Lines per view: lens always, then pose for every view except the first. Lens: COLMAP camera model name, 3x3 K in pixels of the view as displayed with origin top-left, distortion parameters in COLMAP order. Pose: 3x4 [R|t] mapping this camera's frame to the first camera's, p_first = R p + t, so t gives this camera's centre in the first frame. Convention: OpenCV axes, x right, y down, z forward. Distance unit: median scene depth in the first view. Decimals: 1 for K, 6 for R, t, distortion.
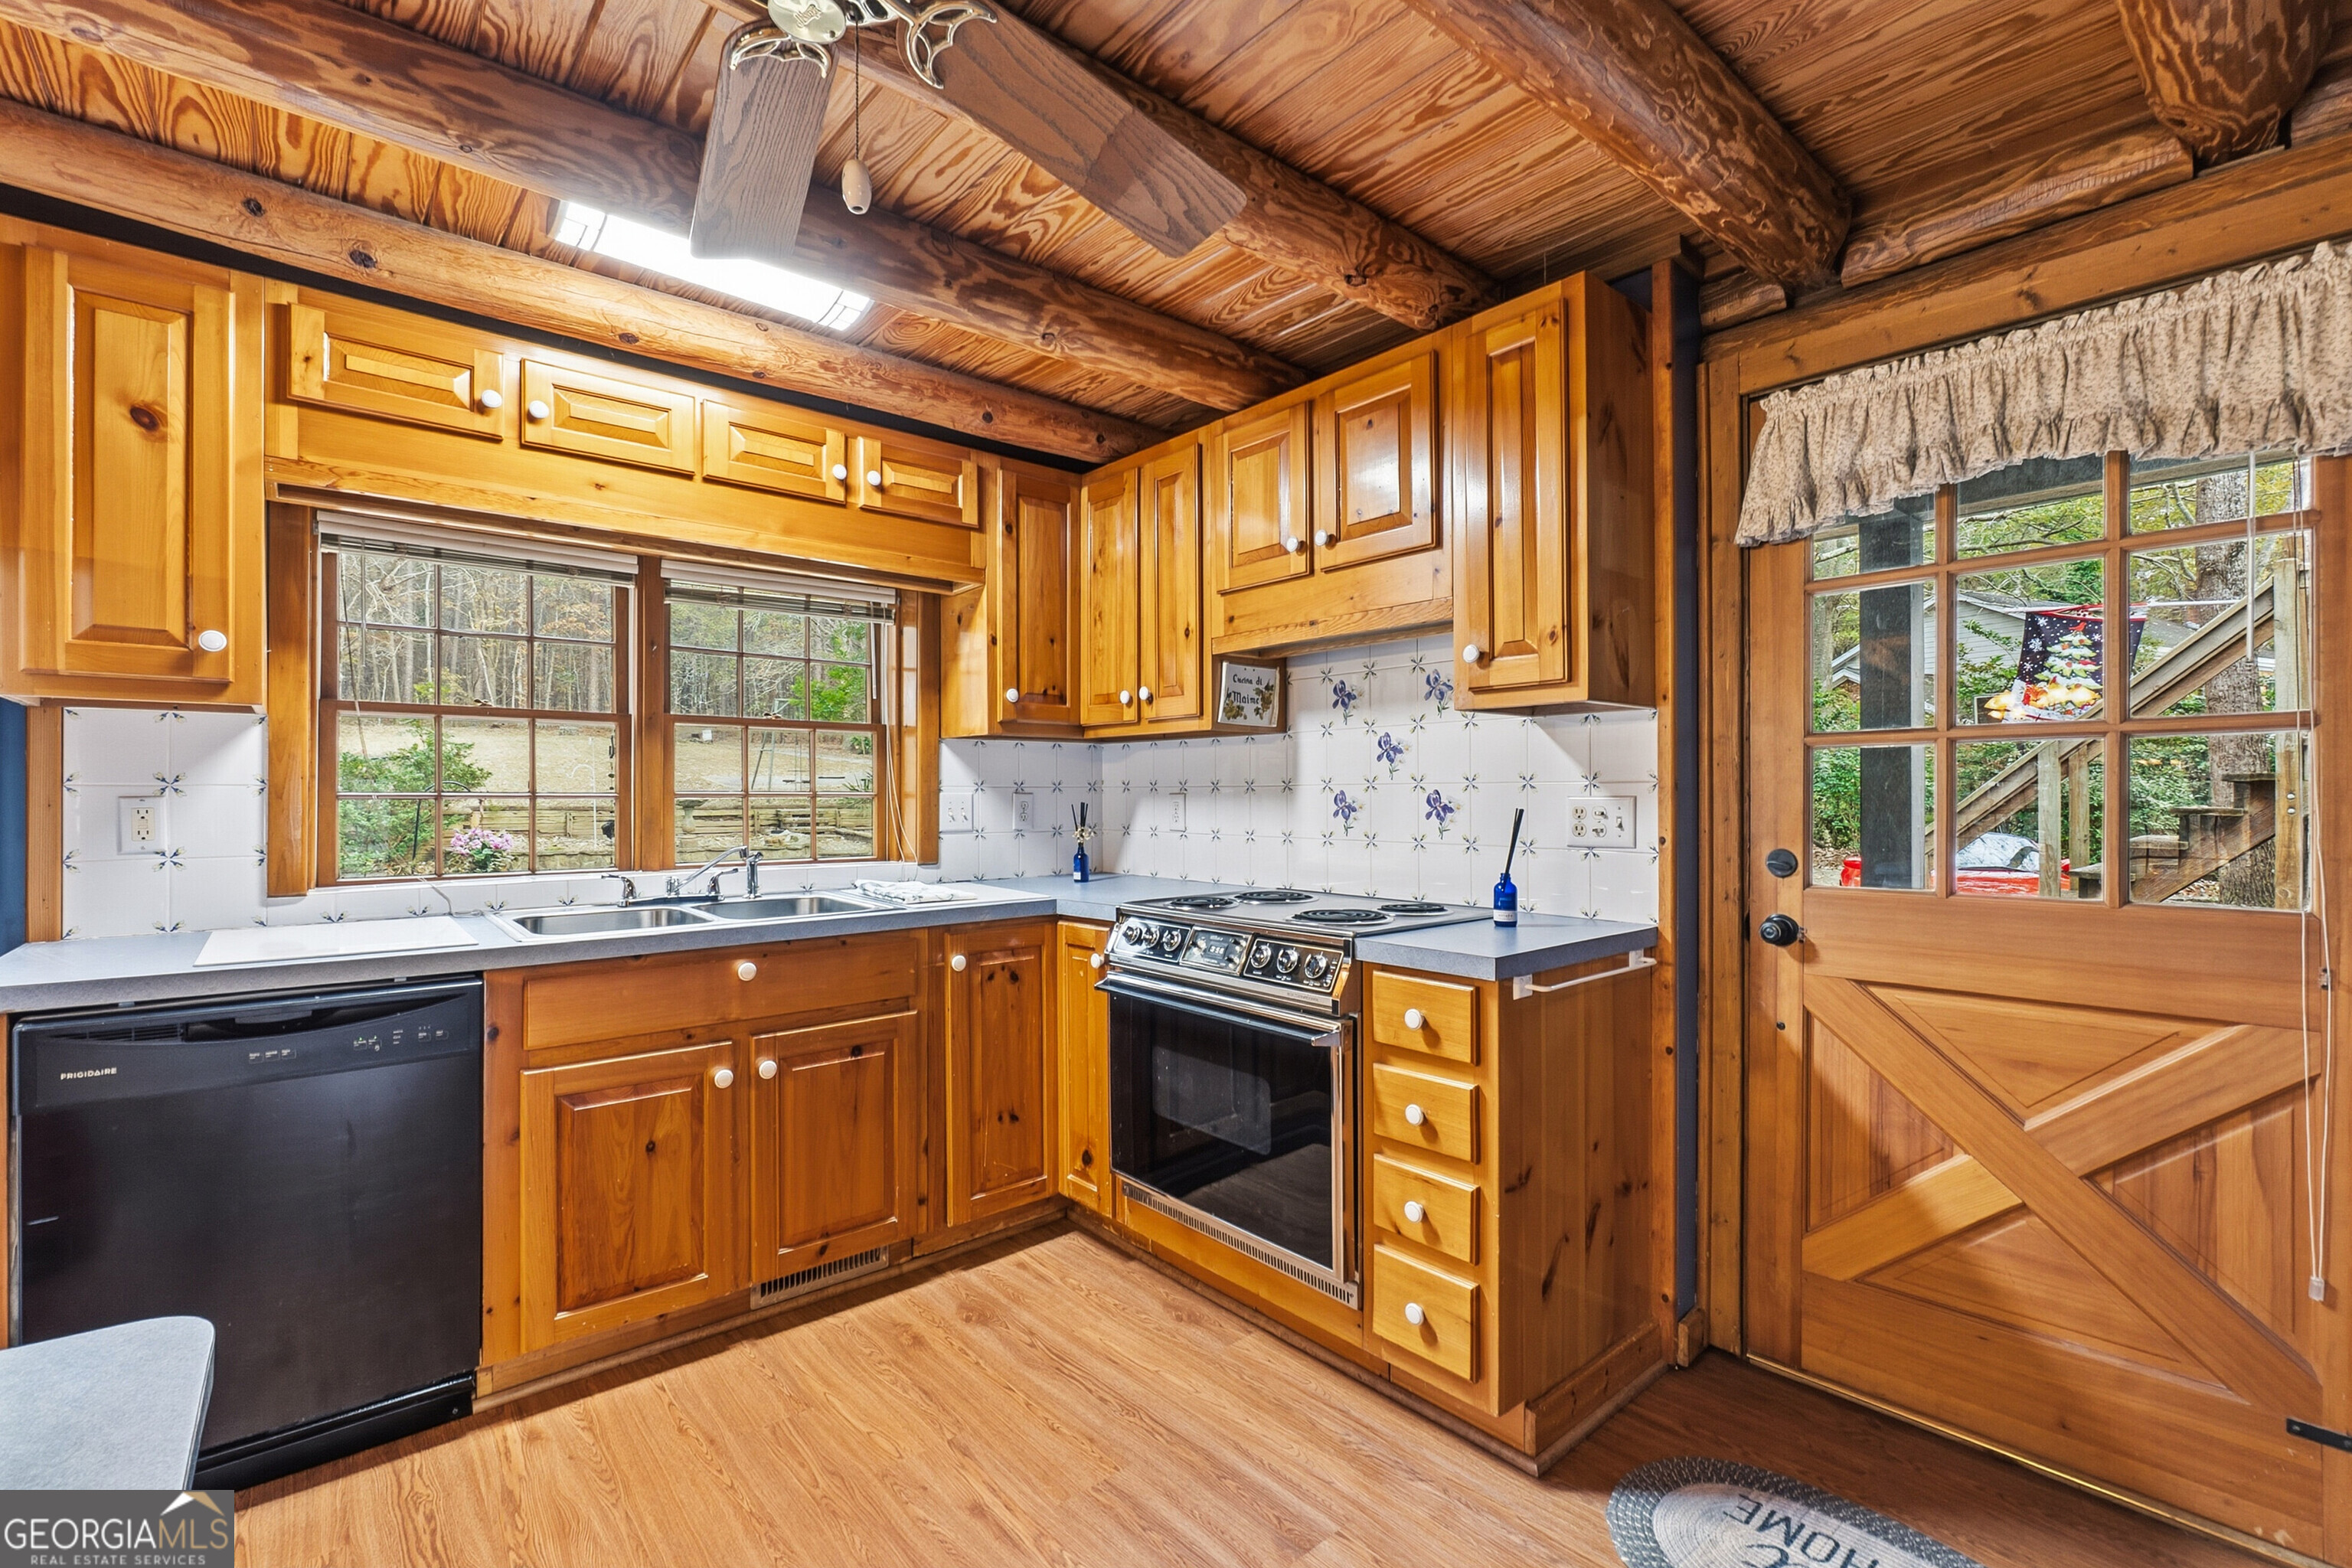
lens RADIAL K [[1023.4, 0, 1171.6], [0, 1023.4, 791.6], [0, 0, 1]] dist [-0.001541, 0.000962]
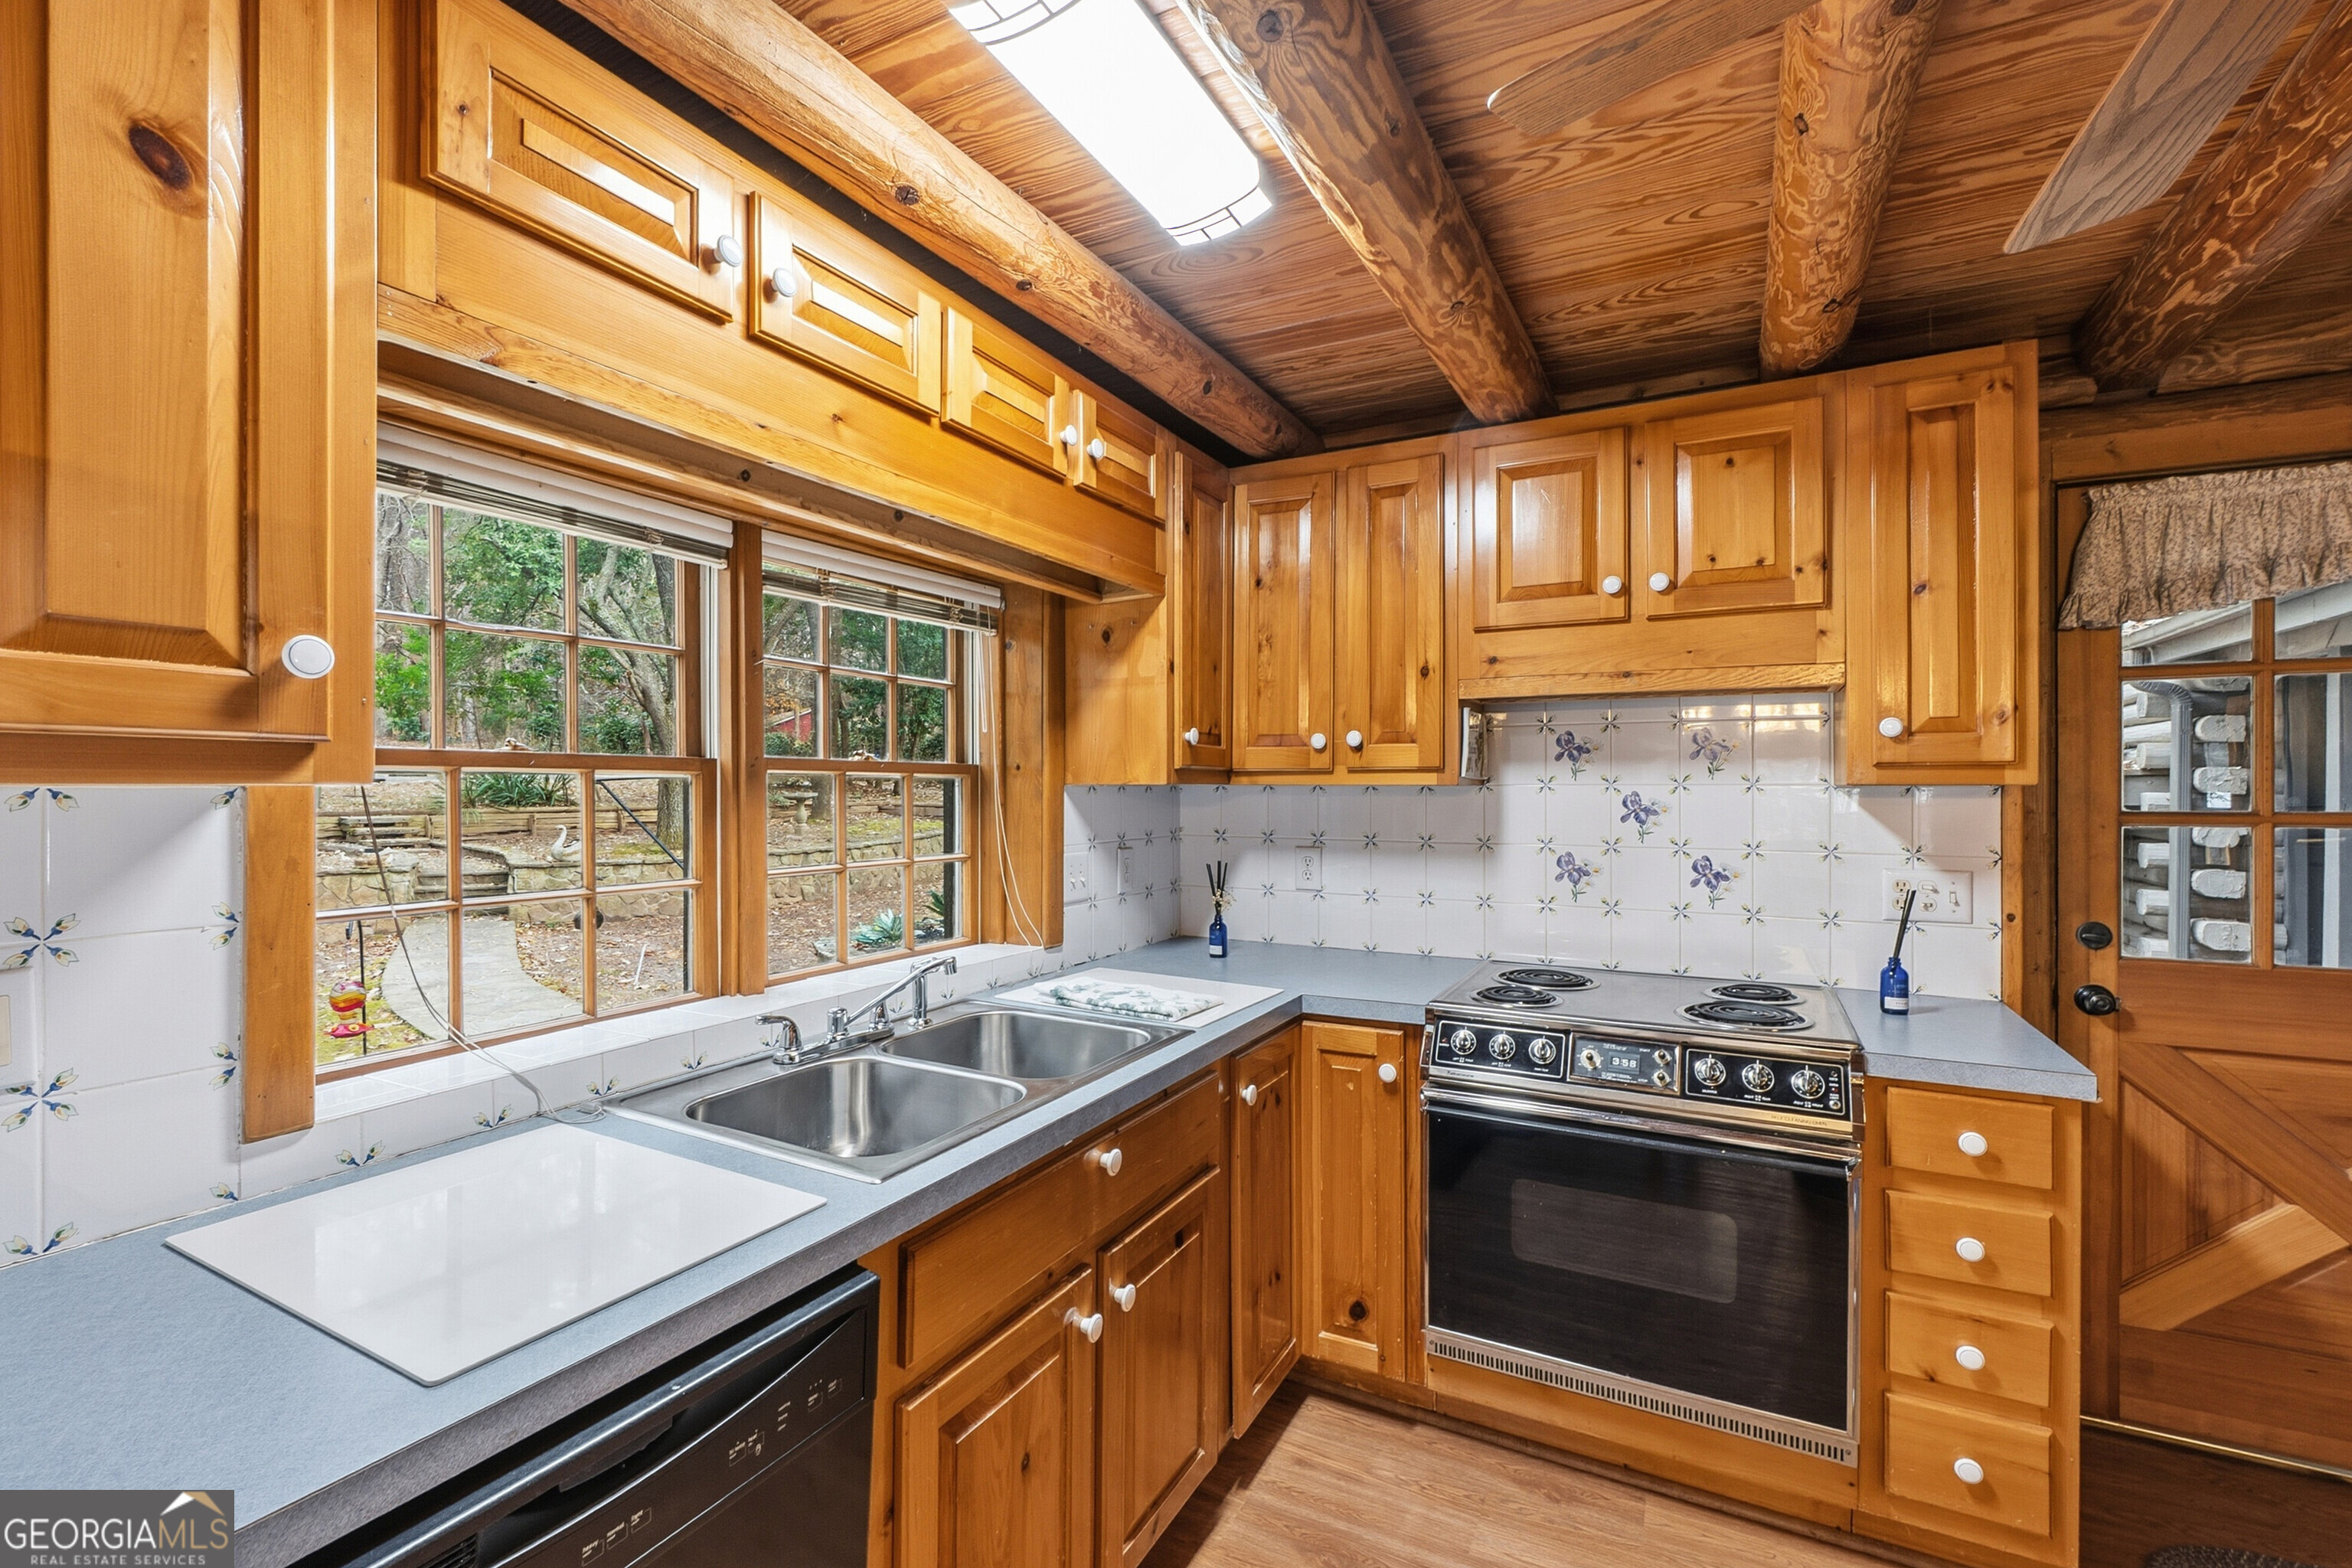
lens RADIAL K [[1023.4, 0, 1175.2], [0, 1023.4, 786.8], [0, 0, 1]] dist [-0.001541, 0.000962]
pose [[0.932406, 0.003158, 0.361399, -0.608298], [-0.004296, 0.999988, 0.002345, -0.074366], [-0.361387, -0.003739, 0.932408, 0.340801]]
